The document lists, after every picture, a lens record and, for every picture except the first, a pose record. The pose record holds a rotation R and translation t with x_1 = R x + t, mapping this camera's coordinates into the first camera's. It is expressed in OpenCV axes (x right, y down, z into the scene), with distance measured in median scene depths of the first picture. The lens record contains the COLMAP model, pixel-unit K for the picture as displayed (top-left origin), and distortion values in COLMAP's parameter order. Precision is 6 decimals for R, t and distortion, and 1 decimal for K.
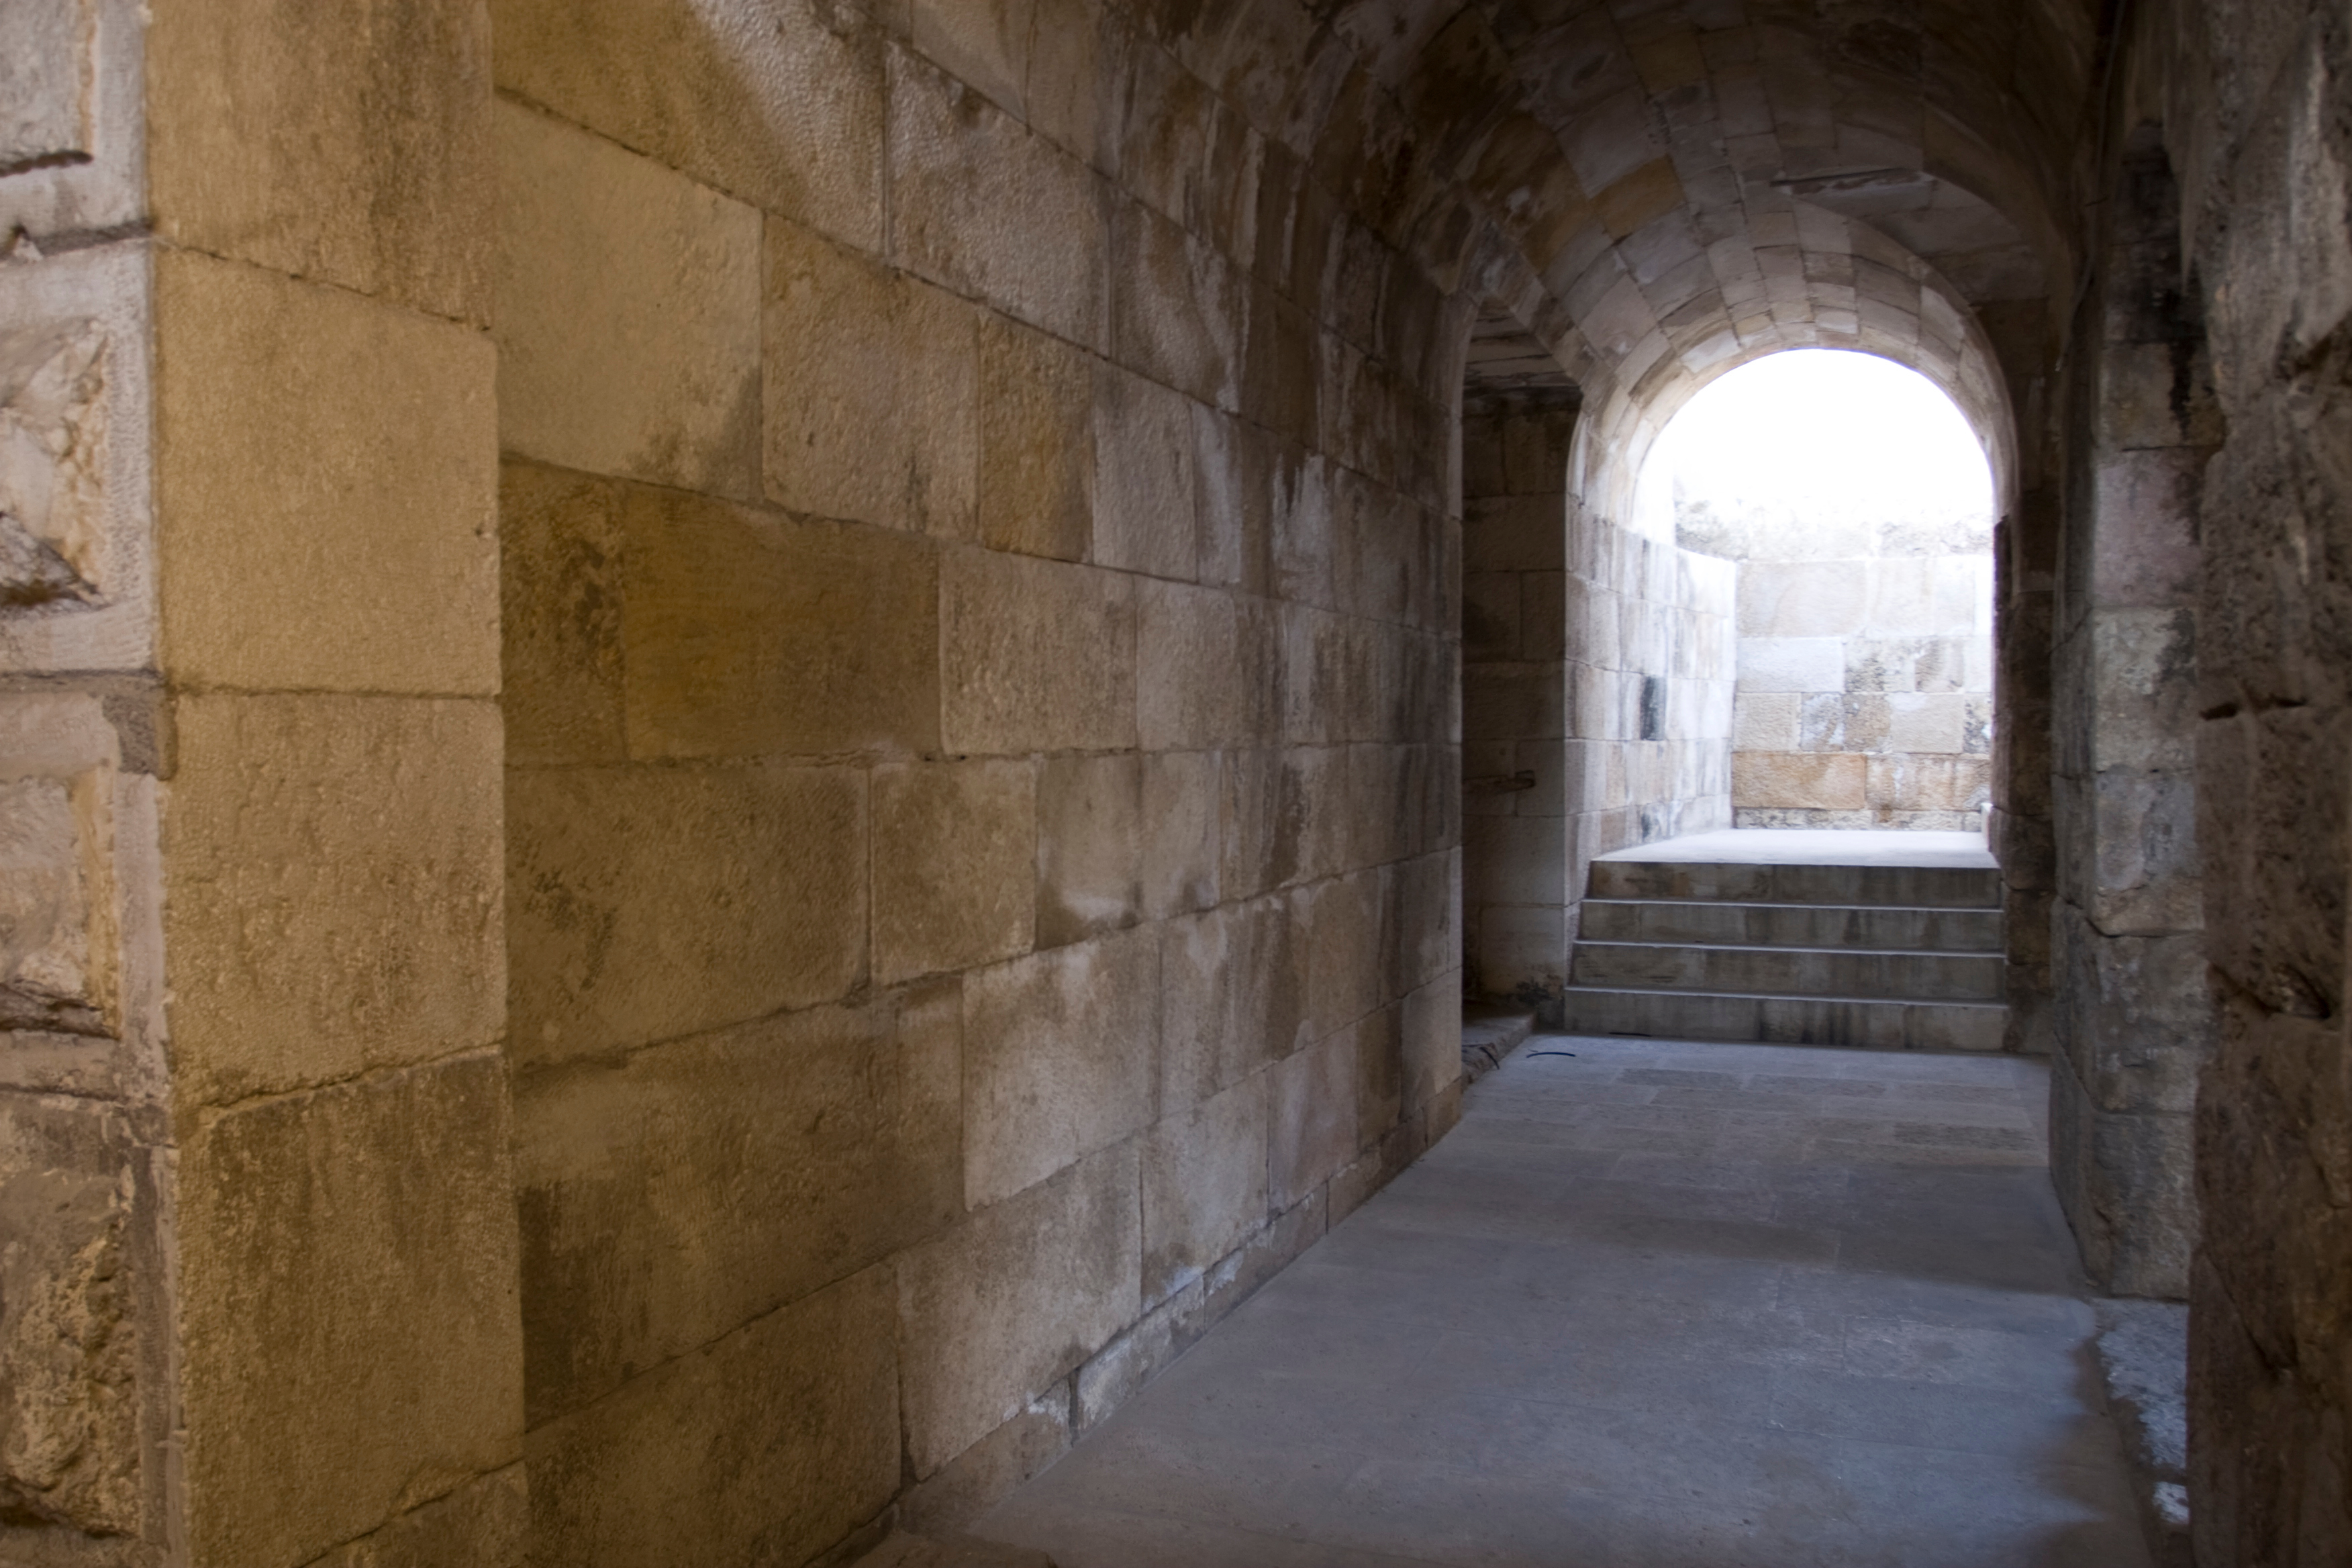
lens RADIAL K [[1827.1, 0, 1166.9], [0, 1827.1, 801.6], [0, 0, 1]] dist [-0.095622, 0.063007]
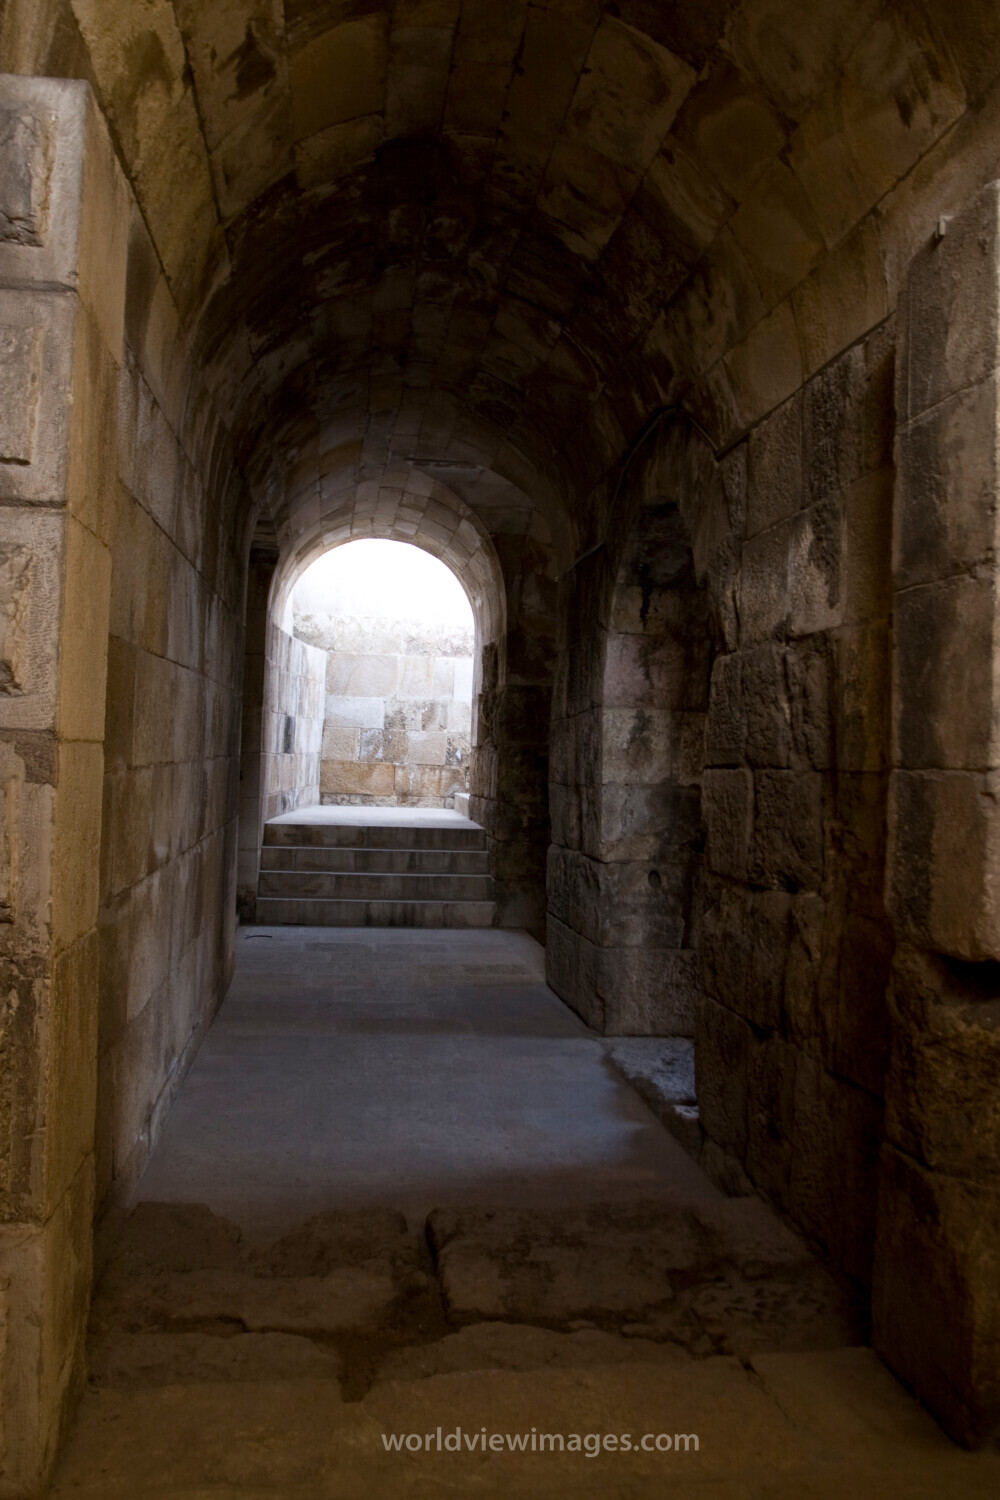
lens RADIAL K [[1165.2, 0, 501.6], [0, 1165.2, 723.6], [0, 0, 1]] dist [-0.095622, 0.063007]
pose [[0.860486, 0.047681, 0.507238, -0.278031], [-0.021456, 0.998119, -0.057427, -0.007080], [-0.509022, 0.038532, 0.859891, -0.115929]]
